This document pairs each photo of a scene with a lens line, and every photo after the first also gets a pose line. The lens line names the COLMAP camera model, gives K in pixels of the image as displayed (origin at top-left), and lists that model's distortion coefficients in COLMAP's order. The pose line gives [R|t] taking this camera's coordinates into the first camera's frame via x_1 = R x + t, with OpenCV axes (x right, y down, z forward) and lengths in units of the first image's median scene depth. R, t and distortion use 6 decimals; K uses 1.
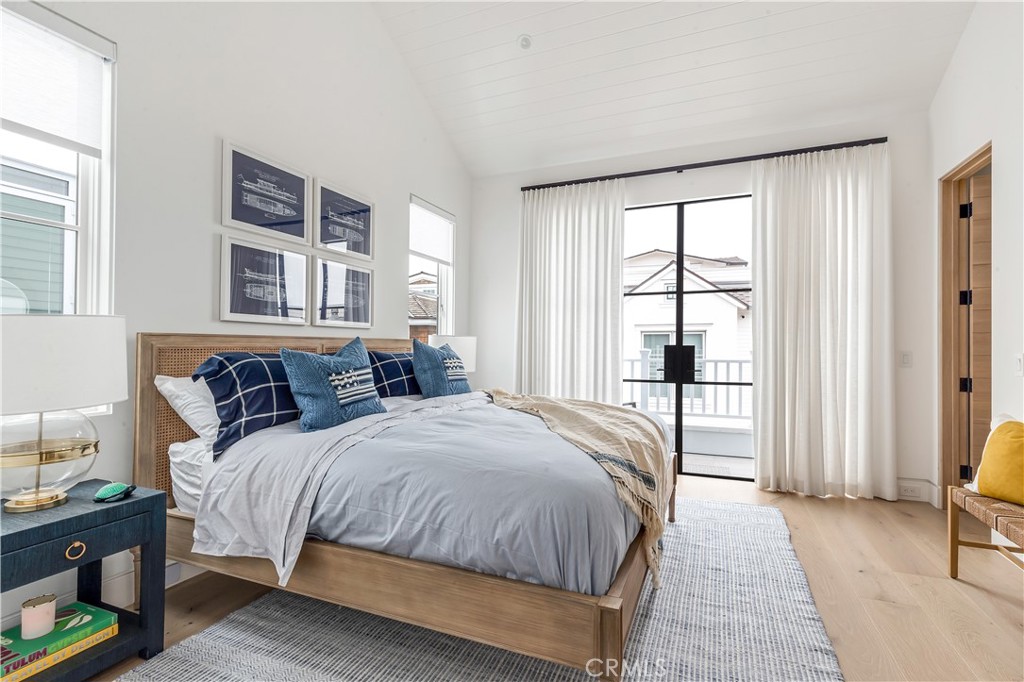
lens RADIAL K [[467.2, 0, 517.7], [0, 467.2, 346.3], [0, 0, 1]] dist [-0.006617, -0.003347]
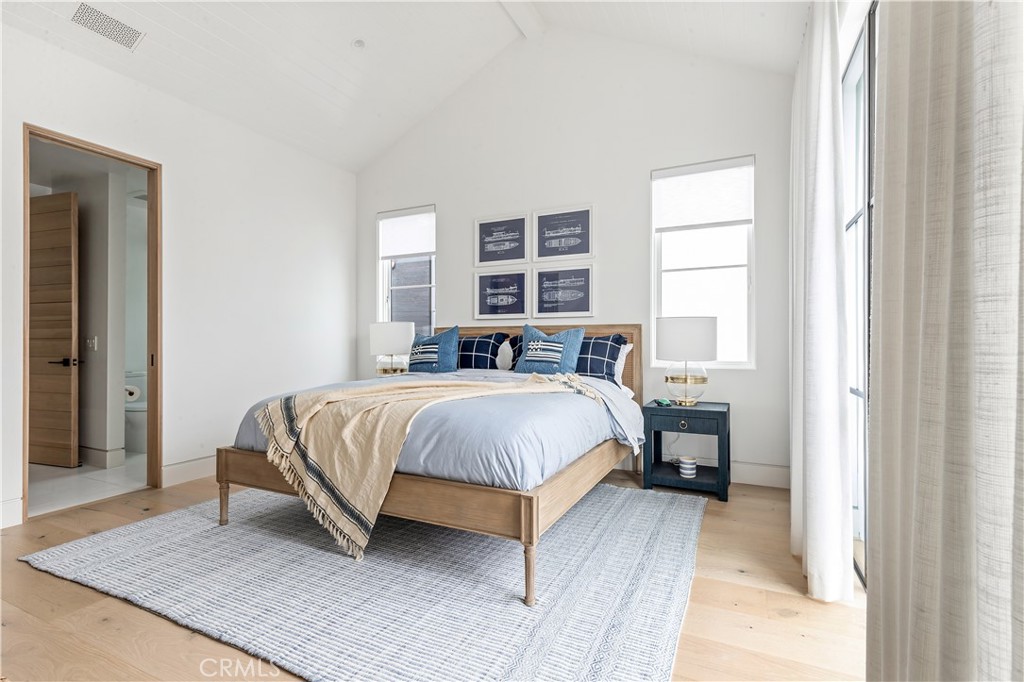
lens RADIAL K [[467.2, 0, 533.2], [0, 467.2, 338.2], [0, 0, 1]] dist [-0.006617, -0.003347]
pose [[-0.028889, -0.009072, -0.999541, 0.825864], [0.006004, 0.999939, -0.009249, 0.025273], [0.999565, -0.006268, -0.028833, 0.887969]]
